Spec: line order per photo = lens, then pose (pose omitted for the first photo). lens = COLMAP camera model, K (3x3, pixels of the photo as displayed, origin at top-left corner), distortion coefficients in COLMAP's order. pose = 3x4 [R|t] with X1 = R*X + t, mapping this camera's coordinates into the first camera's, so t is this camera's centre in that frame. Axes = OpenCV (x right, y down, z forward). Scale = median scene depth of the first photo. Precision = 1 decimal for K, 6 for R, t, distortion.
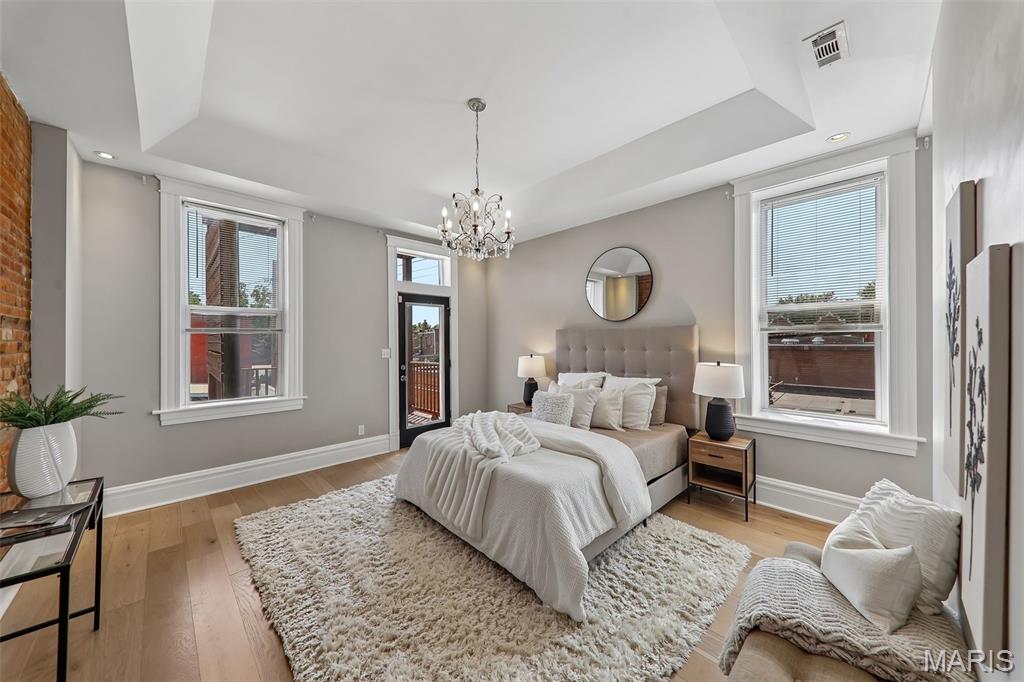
lens RADIAL K [[361.7, 0, 517.5], [0, 361.7, 343.4], [0, 0, 1]] dist [-0.000348, 0.005677]
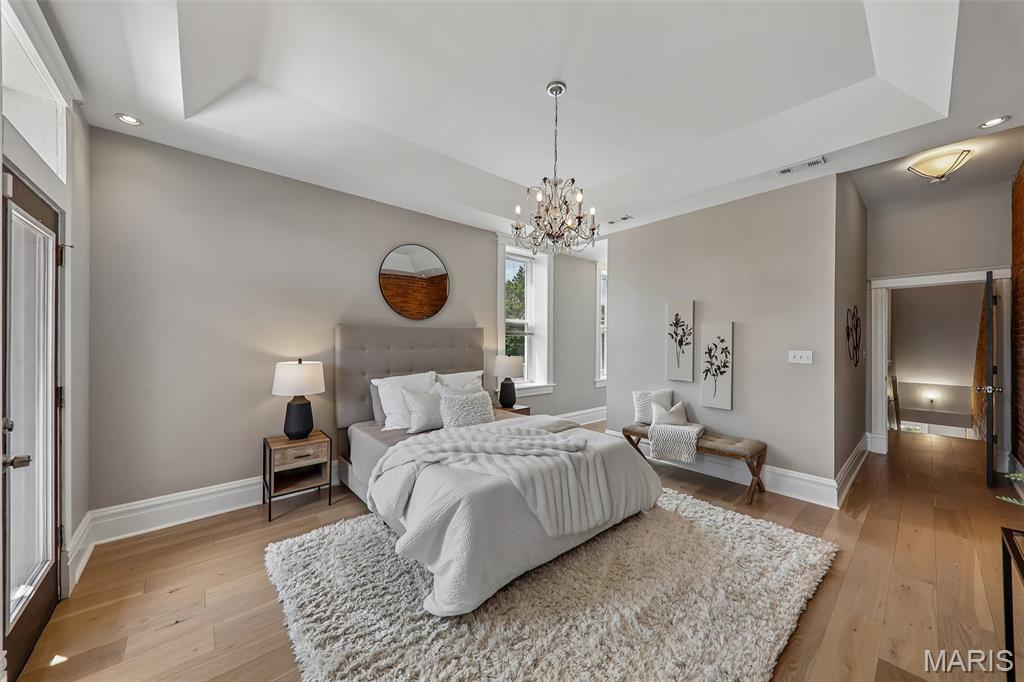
lens RADIAL K [[356.1, 0, 514.5], [0, 356.1, 341.0], [0, 0, 1]] dist [-0.000744, -0.000199]
pose [[0.044267, 0.000380, 0.999020, -0.631465], [-0.003294, 0.999995, -0.000234, -0.003331], [-0.999014, -0.003280, 0.044268, 0.639416]]
